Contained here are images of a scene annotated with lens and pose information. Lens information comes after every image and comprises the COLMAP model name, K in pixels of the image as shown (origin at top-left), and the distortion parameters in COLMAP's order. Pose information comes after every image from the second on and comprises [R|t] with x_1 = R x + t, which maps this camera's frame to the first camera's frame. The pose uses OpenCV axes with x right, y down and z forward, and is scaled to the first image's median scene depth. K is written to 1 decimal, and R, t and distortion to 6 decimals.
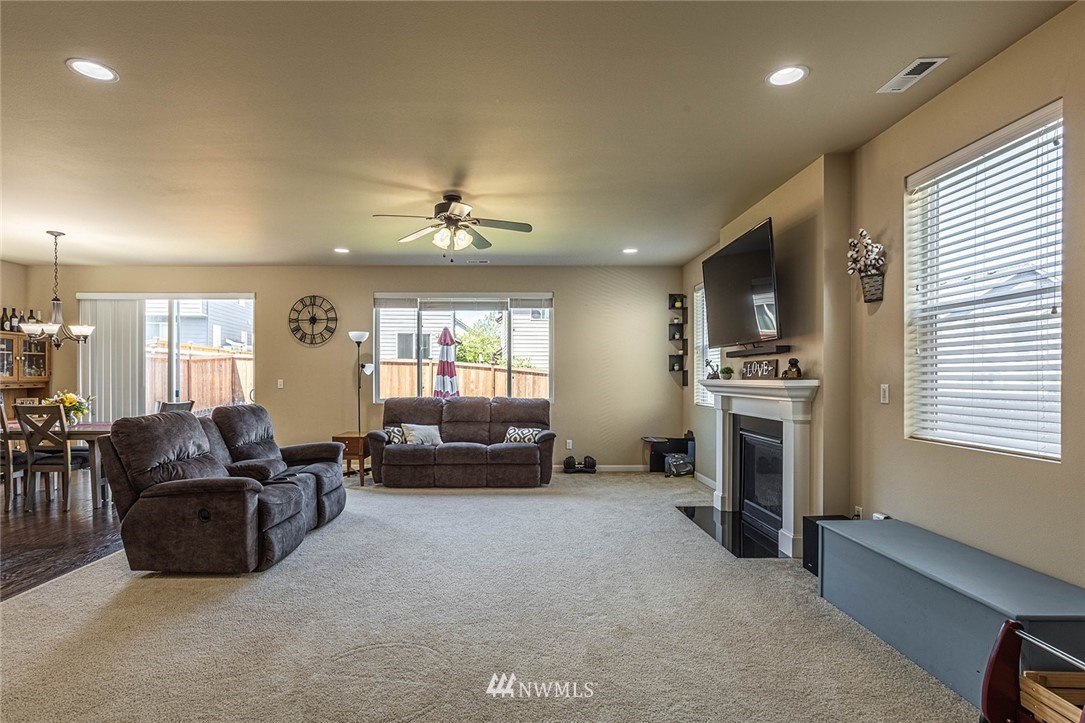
lens RADIAL K [[543.2, 0, 526.5], [0, 543.2, 380.8], [0, 0, 1]] dist [-0.058273, 0.039616]
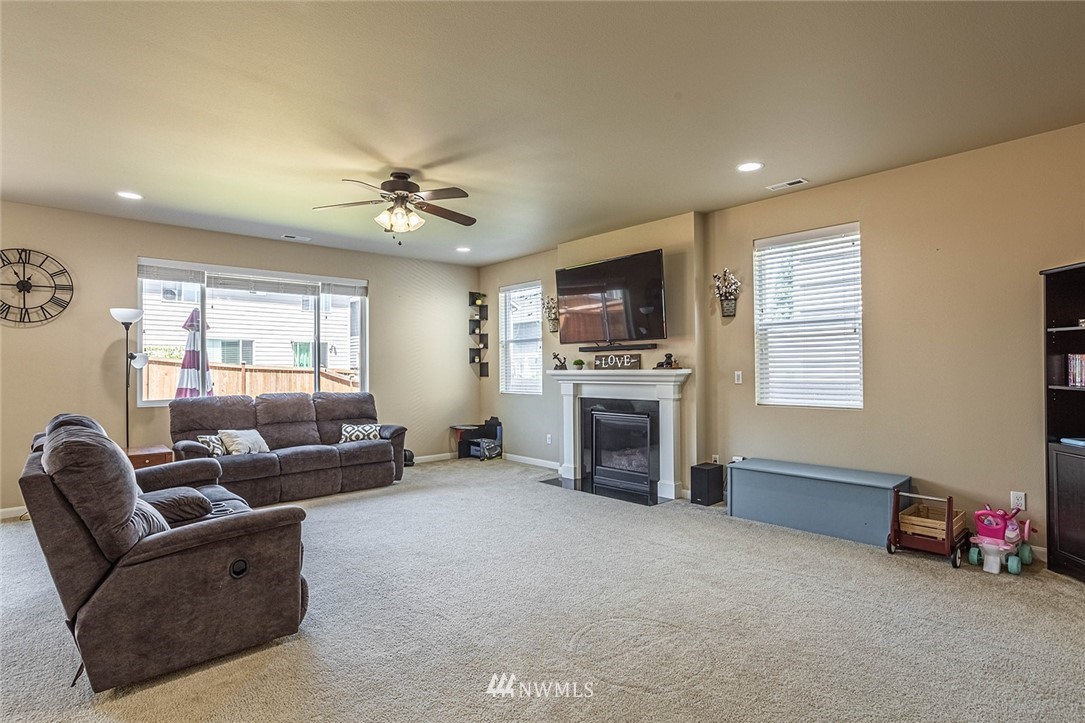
lens RADIAL K [[541.7, 0, 542.5], [0, 541.7, 361.5], [0, 0, 1]] dist [-0.055876, 0.031520]
pose [[0.751733, 0.001607, 0.659466, -0.410331], [0.012608, 0.999779, -0.016808, -0.001420], [-0.659348, 0.020950, 0.751546, 0.112579]]
